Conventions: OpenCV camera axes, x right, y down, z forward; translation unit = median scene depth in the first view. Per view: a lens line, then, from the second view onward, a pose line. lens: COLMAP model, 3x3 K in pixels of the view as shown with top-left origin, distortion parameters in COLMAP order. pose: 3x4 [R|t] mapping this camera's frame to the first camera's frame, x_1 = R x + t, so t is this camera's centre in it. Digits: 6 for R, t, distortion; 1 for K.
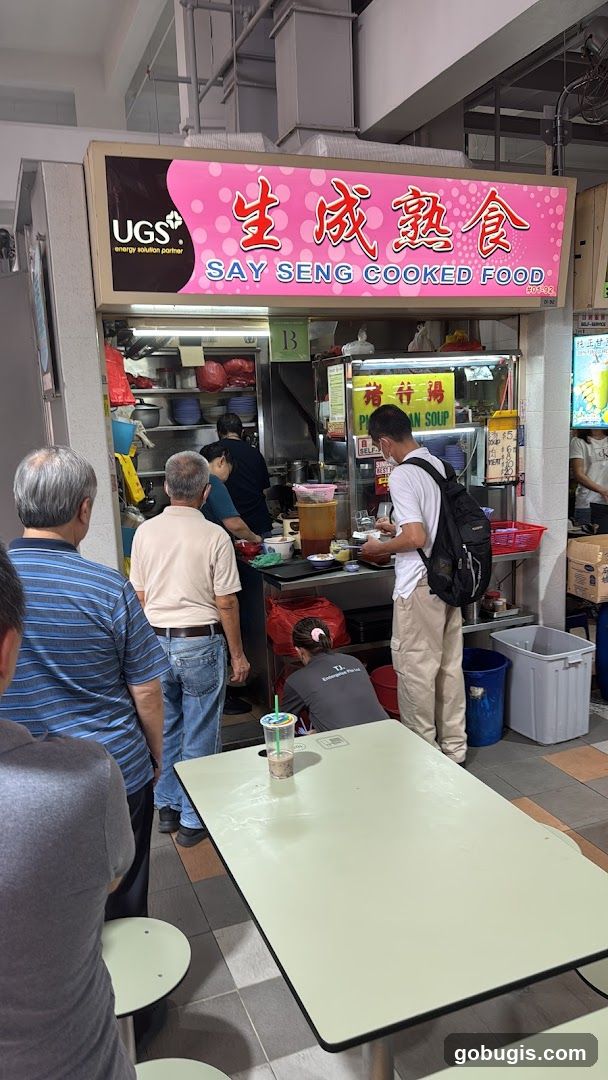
lens RADIAL K [[787.7, 0, 302.0], [0, 787.7, 546.8], [0, 0, 1]] dist [0.010464, -0.003173]
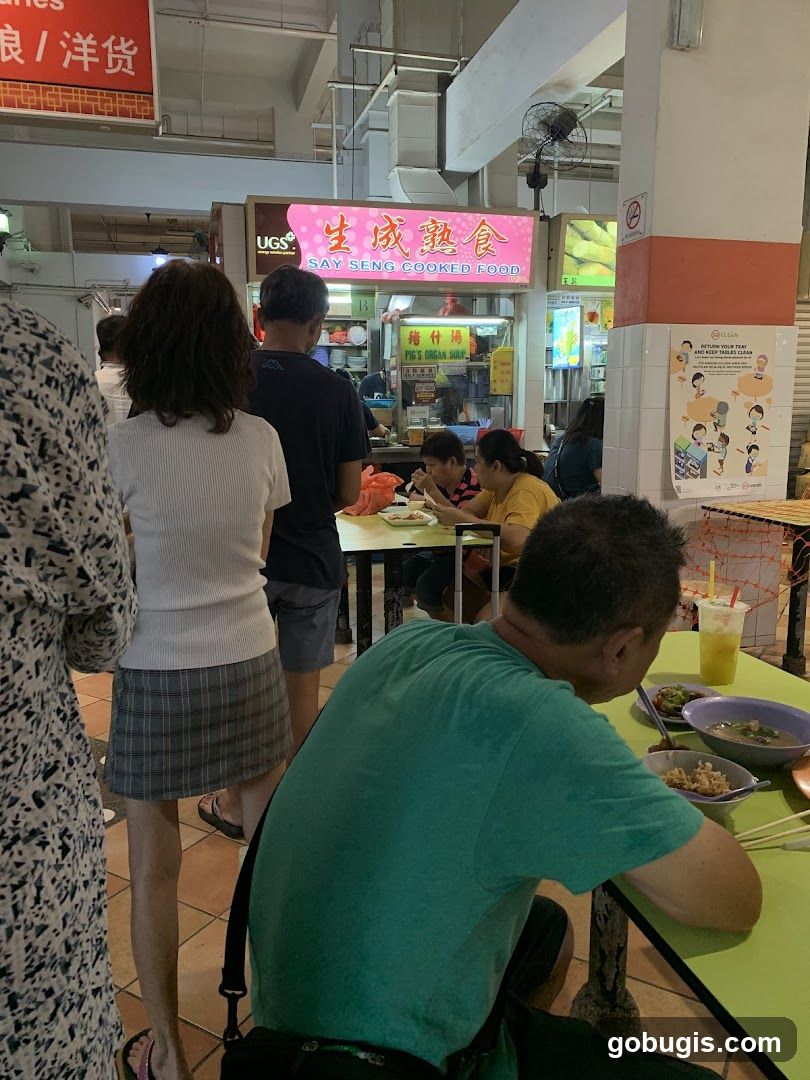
lens RADIAL K [[790.5, 0, 396.1], [0, 790.5, 540.5], [0, 0, 1]] dist [-0.011132, 0.007320]
pose [[0.990482, 0.061136, -0.123321, 0.326920], [-0.059726, 0.998101, 0.015098, 0.233515], [0.124010, -0.007589, 0.992252, -0.744721]]
